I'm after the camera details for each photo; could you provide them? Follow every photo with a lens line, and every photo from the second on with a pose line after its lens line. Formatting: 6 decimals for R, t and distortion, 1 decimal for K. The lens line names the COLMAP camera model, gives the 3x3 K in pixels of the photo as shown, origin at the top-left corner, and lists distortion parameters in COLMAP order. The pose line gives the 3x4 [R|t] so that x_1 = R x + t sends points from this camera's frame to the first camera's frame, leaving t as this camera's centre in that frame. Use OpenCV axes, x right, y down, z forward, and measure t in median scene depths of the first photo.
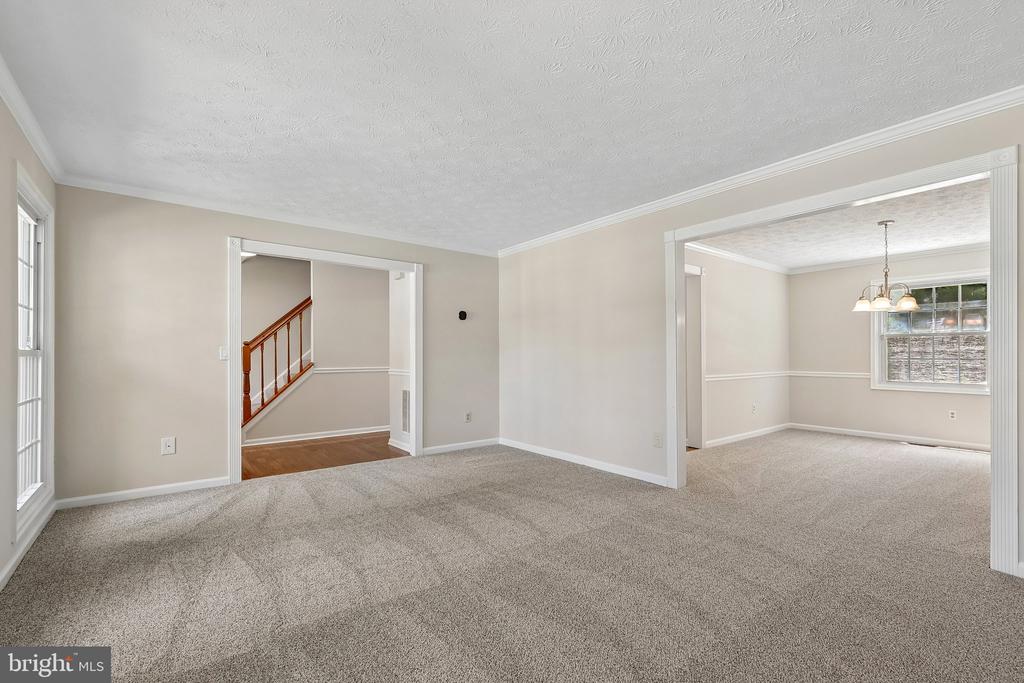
lens RADIAL K [[454.2, 0, 512.7], [0, 454.2, 350.2], [0, 0, 1]] dist [0.004454, 0.000071]
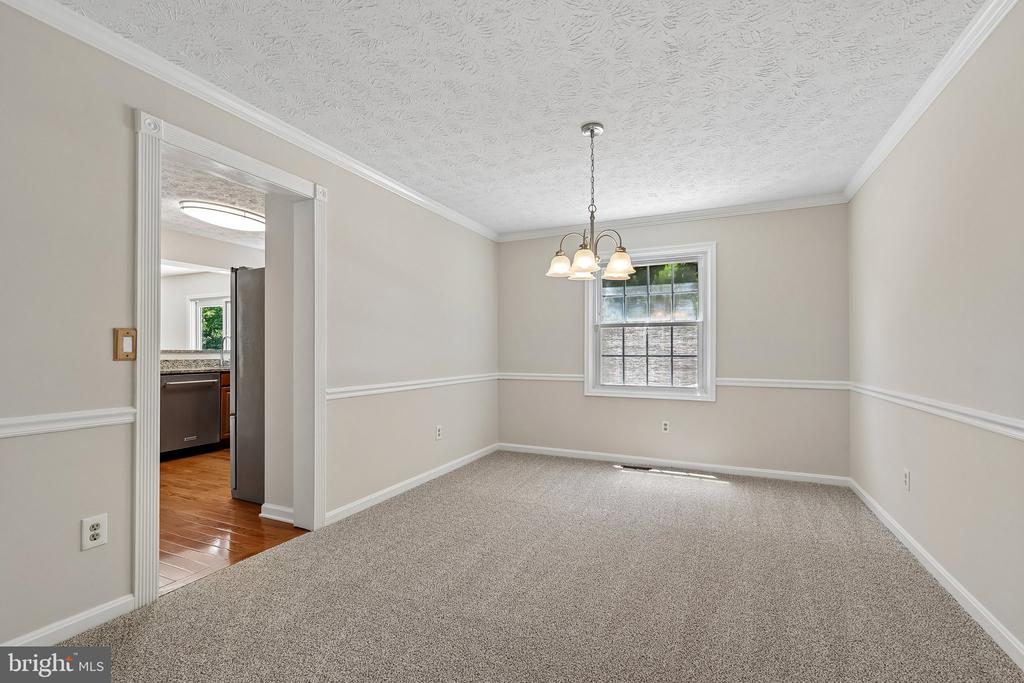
lens RADIAL K [[454.2, 0, 512.0], [0, 454.2, 348.3], [0, 0, 1]] dist [0.004454, 0.000071]
pose [[0.891890, 0.002993, 0.452243, 0.371485], [-0.003878, 0.999992, 0.001030, 0.006307], [-0.452236, -0.002672, 0.891894, 0.419219]]
